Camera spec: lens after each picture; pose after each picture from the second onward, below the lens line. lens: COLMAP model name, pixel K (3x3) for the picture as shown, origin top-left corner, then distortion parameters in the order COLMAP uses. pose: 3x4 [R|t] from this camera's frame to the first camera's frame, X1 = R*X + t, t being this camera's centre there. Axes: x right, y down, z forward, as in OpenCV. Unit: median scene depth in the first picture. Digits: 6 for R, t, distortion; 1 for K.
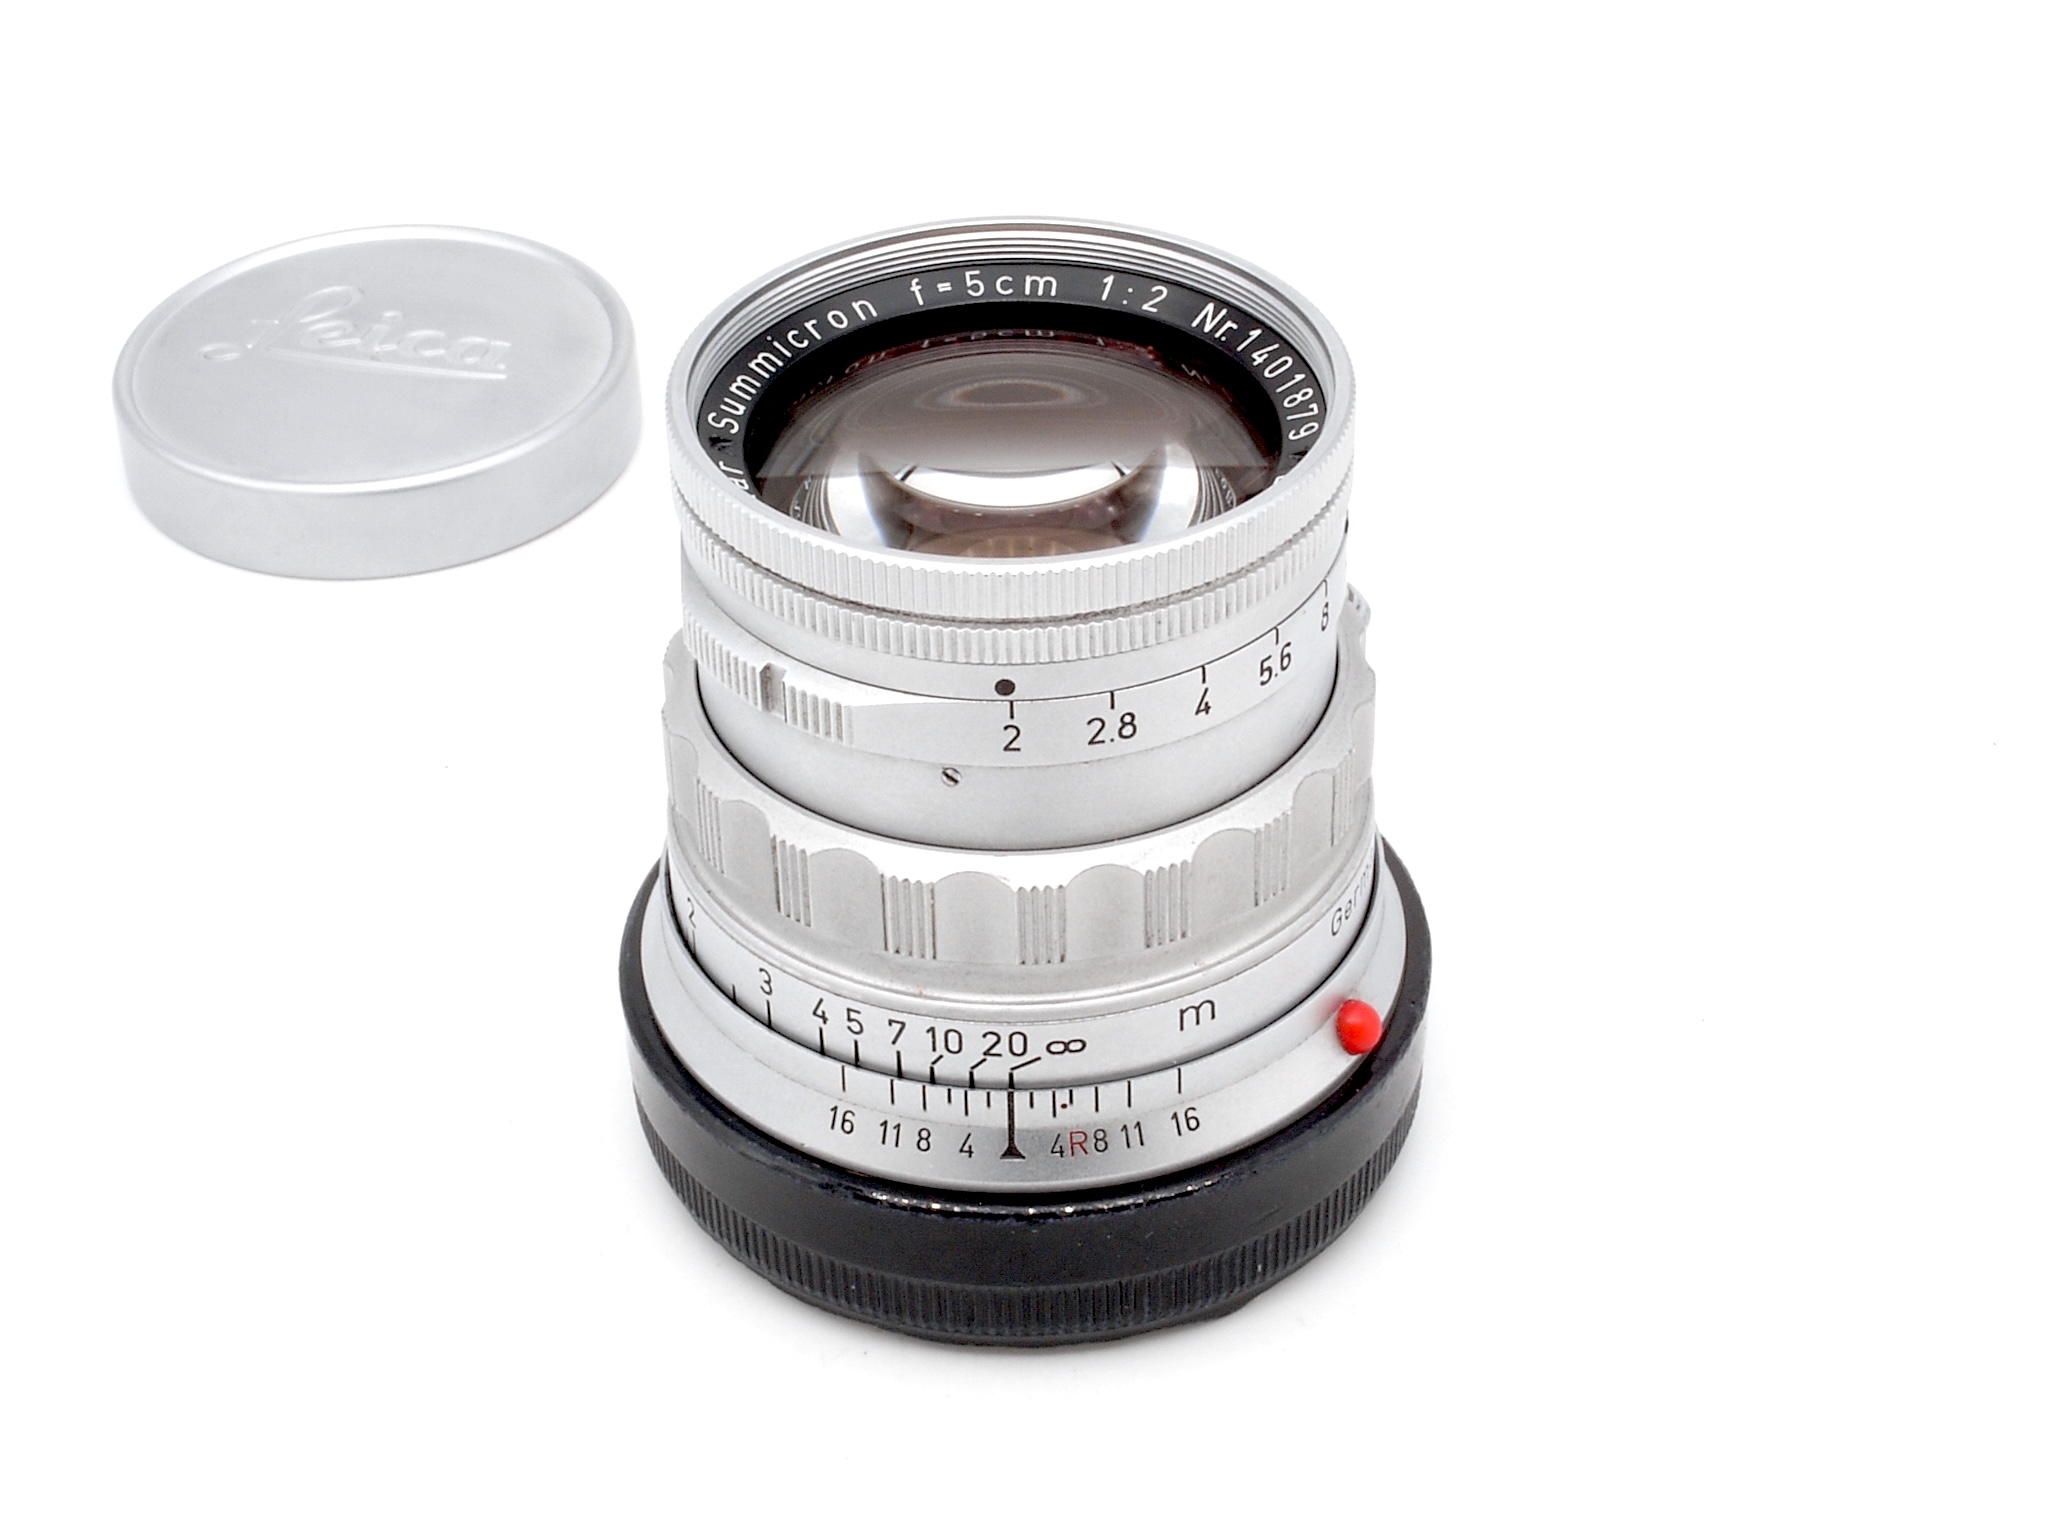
lens RADIAL K [[4252.9, 0, 1024.0], [0, 4252.9, 768.0], [0, 0, 1]] dist [0.036176, 0.012967]
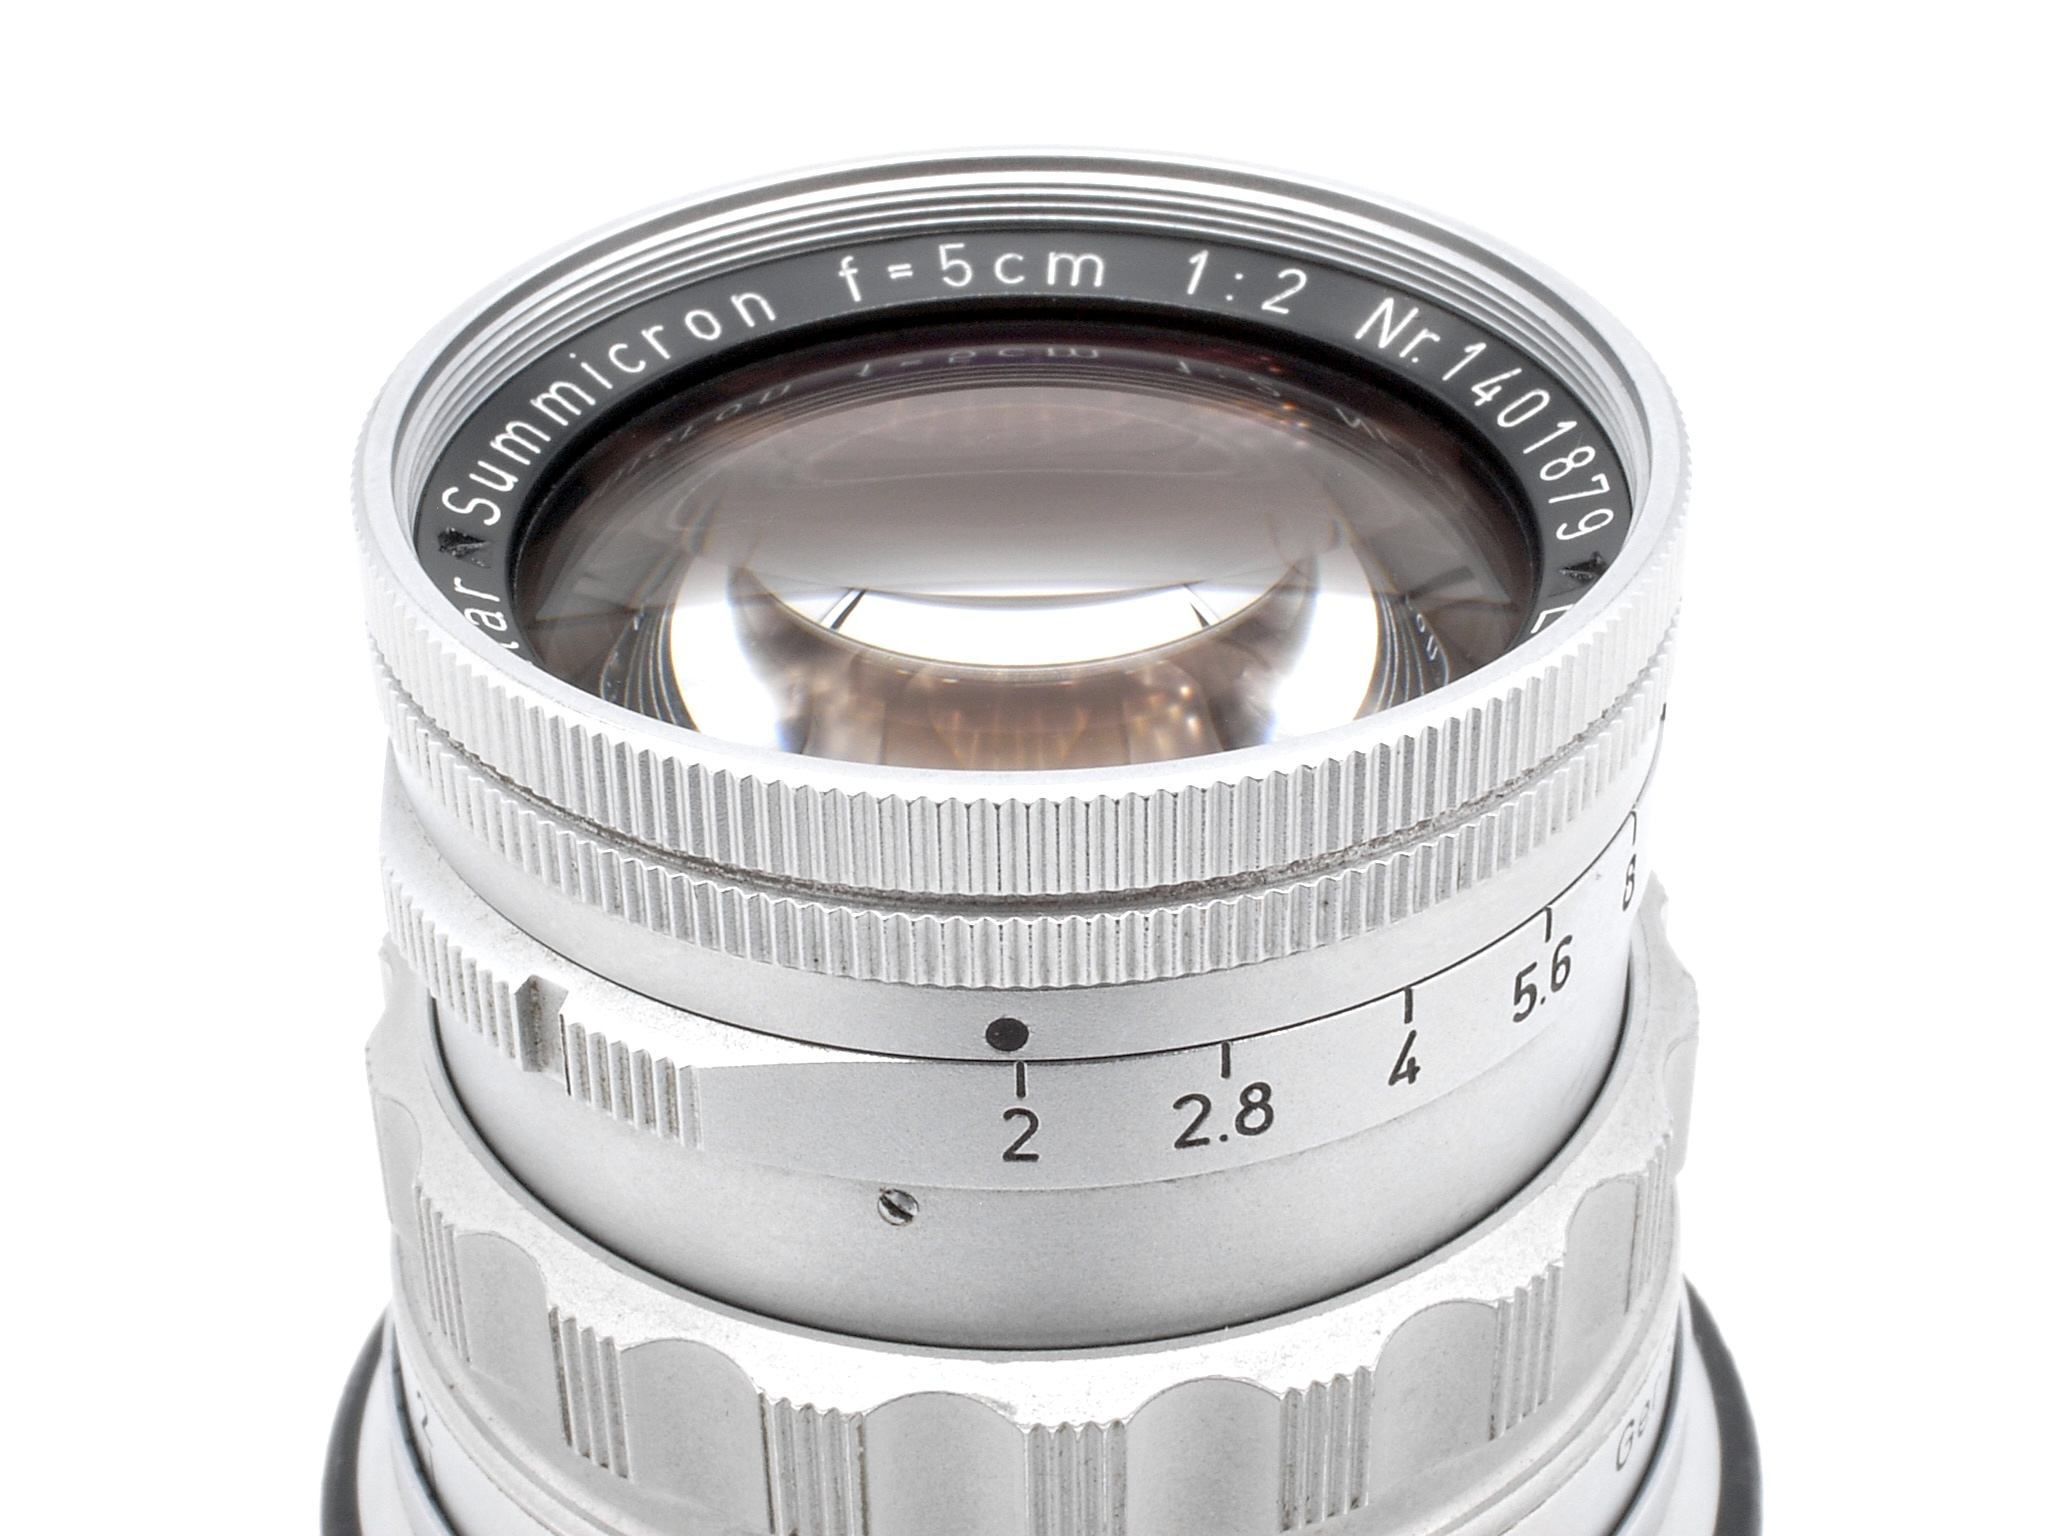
lens RADIAL K [[4252.9, 0, 1024.0], [0, 4252.9, 768.0], [0, 0, 1]] dist [0.036176, 0.012967]
pose [[0.999991, 0.004067, -0.000921, -0.002069], [-0.004103, 0.999028, -0.043886, -0.026305], [0.000742, 0.043890, 0.999036, 0.480435]]
